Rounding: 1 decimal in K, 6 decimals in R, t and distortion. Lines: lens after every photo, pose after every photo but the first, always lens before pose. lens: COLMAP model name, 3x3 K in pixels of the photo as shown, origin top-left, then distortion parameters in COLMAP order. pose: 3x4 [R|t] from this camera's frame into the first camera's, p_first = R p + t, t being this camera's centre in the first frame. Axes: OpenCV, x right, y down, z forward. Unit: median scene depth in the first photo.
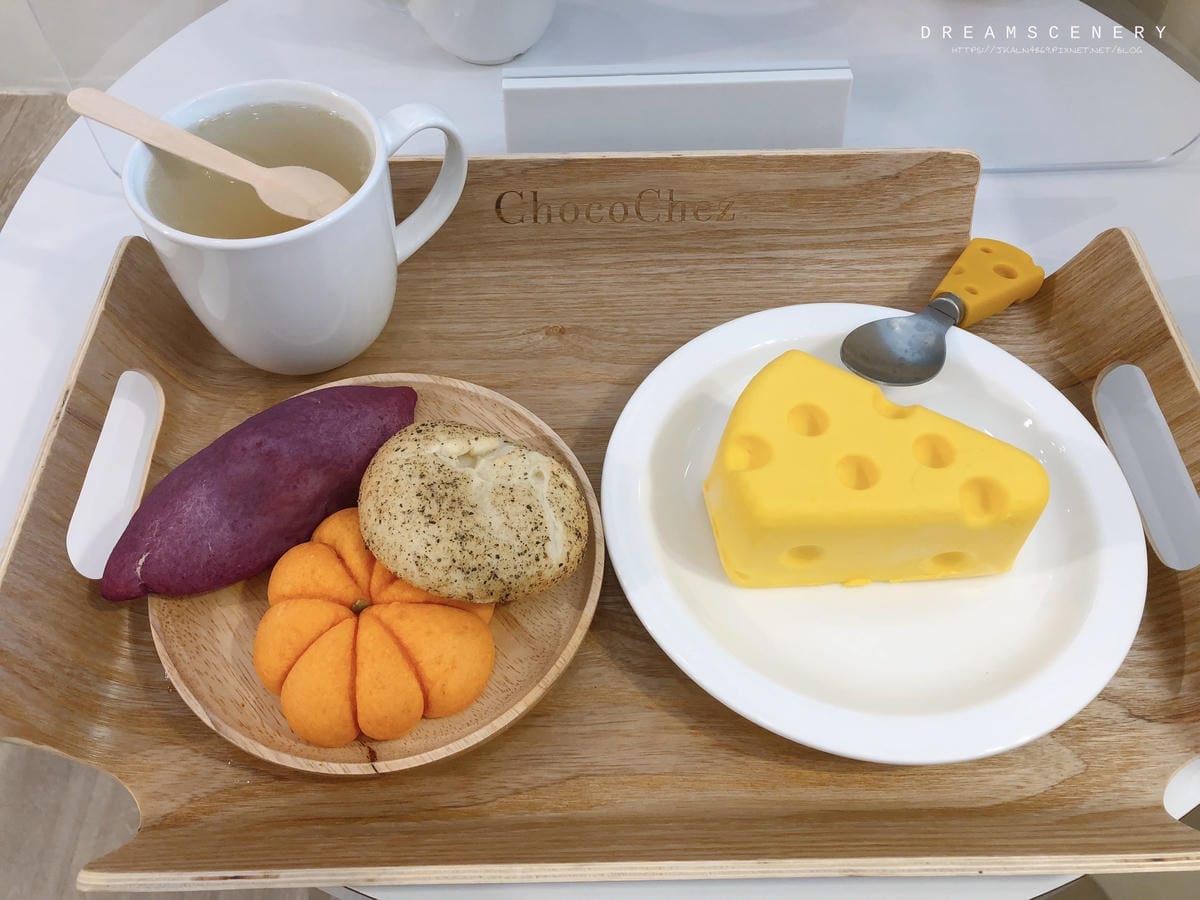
lens RADIAL K [[989.5, 0, 588.2], [0, 989.5, 447.2], [0, 0, 1]] dist [0.007304, 0.001764]
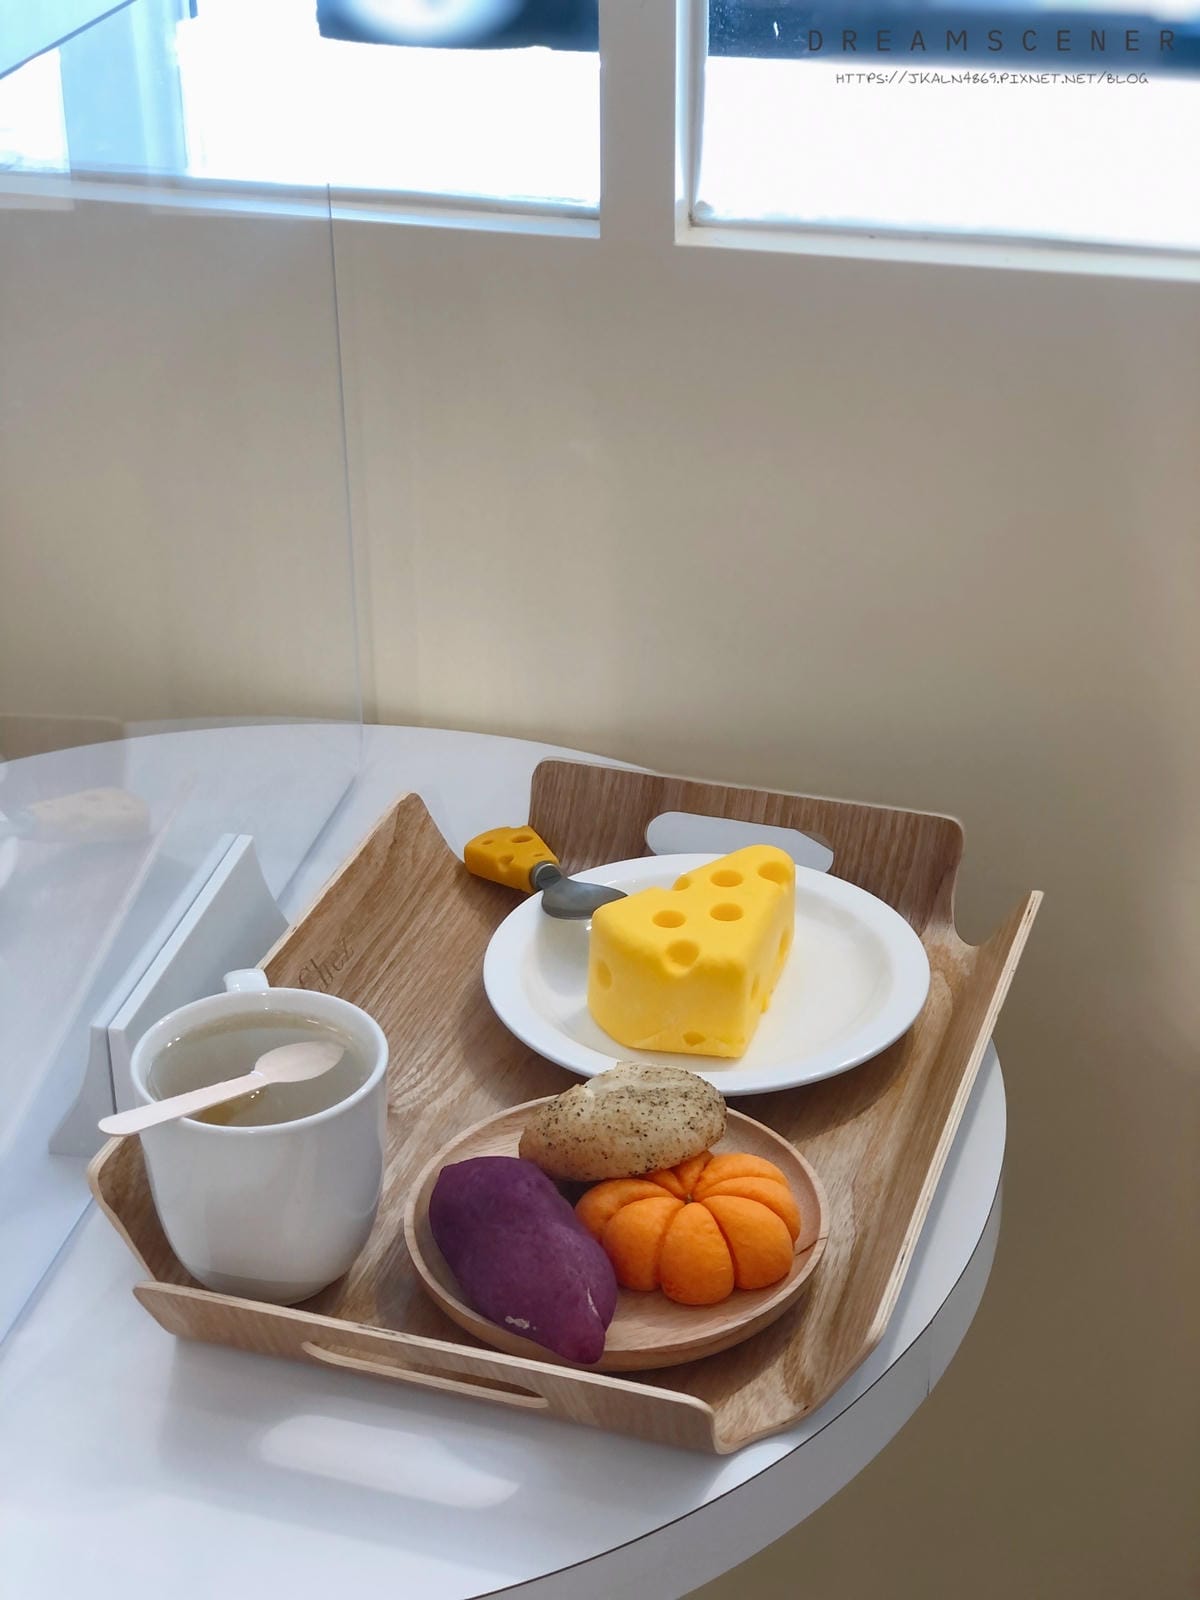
lens RADIAL K [[2636.2, 0, 594.6], [0, 2636.2, 790.6], [0, 0, 1]] dist [0.056316, 0.000000]
pose [[0.337689, -0.451649, 0.825820, -2.435318], [0.774569, 0.631832, 0.028823, -0.294857], [-0.534798, 0.629922, 0.563196, -0.899507]]
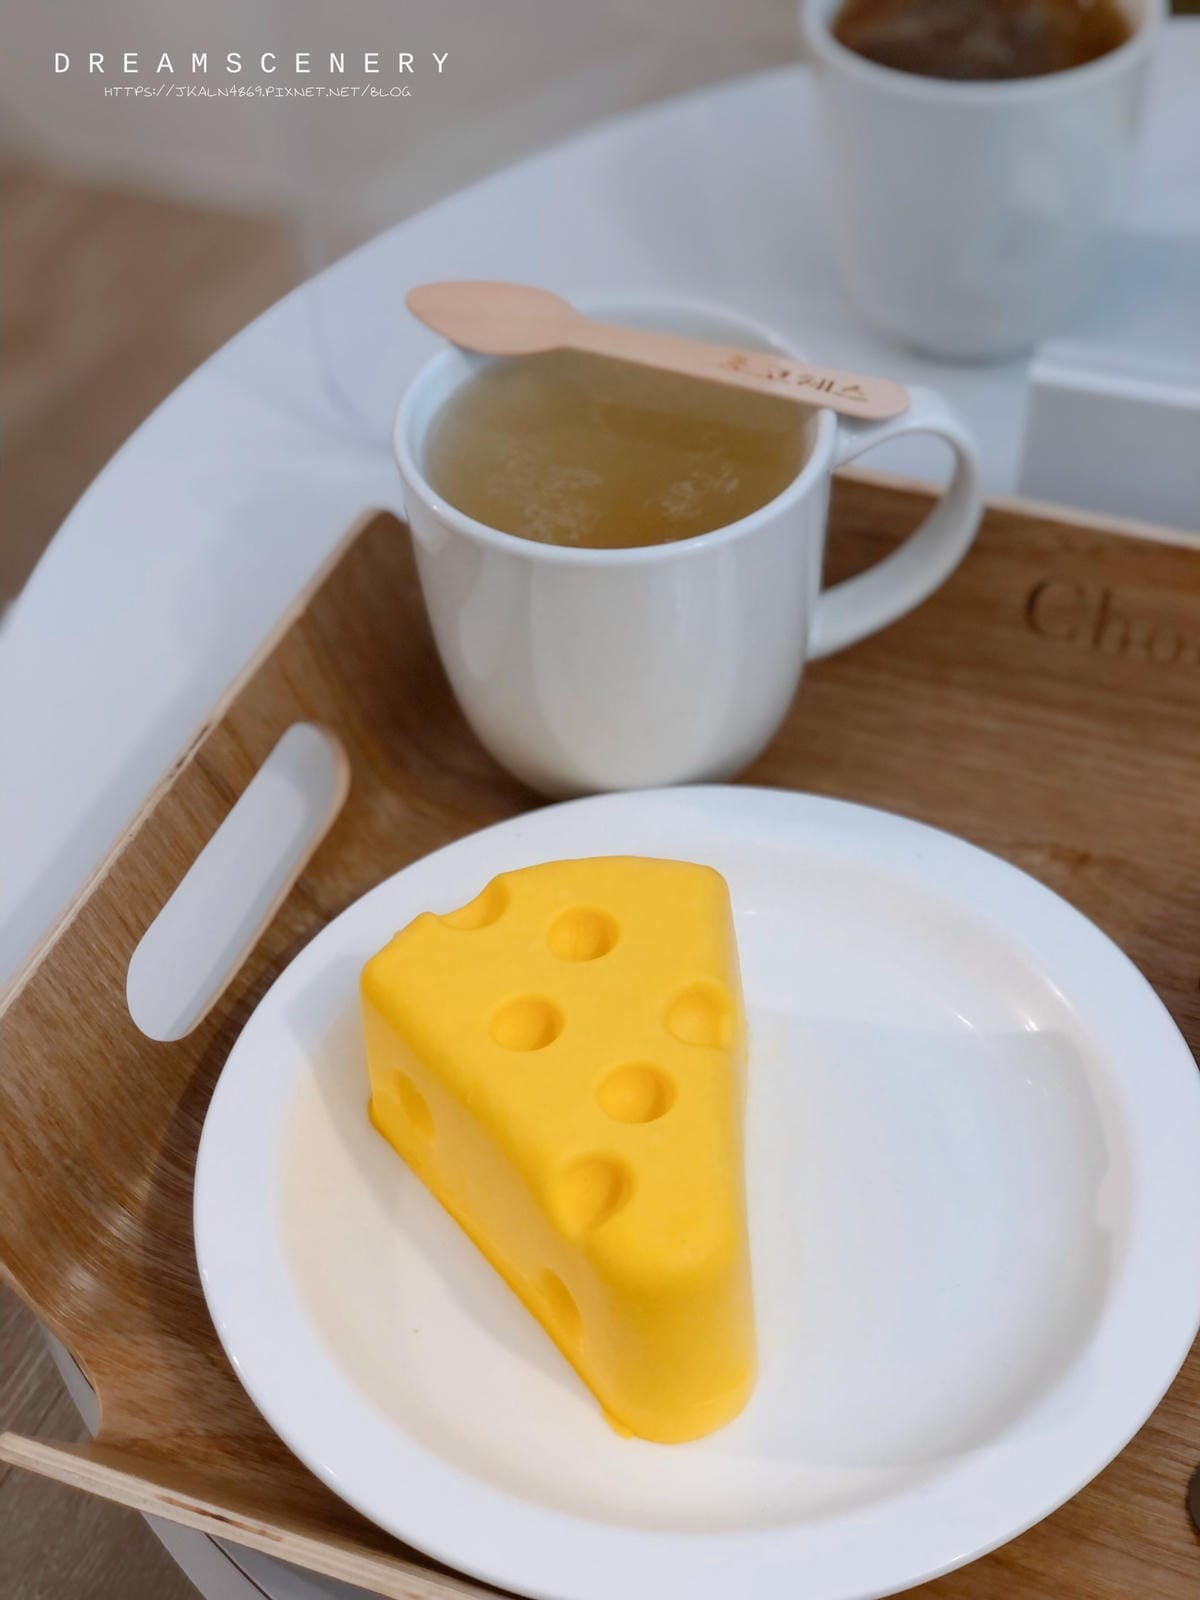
lens RADIAL K [[2636.2, 0, 605.2], [0, 2636.2, 793.1], [0, 0, 1]] dist [0.056316, 0.000000]
pose [[0.919032, 0.244606, -0.309110, 0.204768], [-0.291394, 0.949683, -0.114854, 0.098839], [0.265463, 0.195627, 0.944065, -0.448031]]
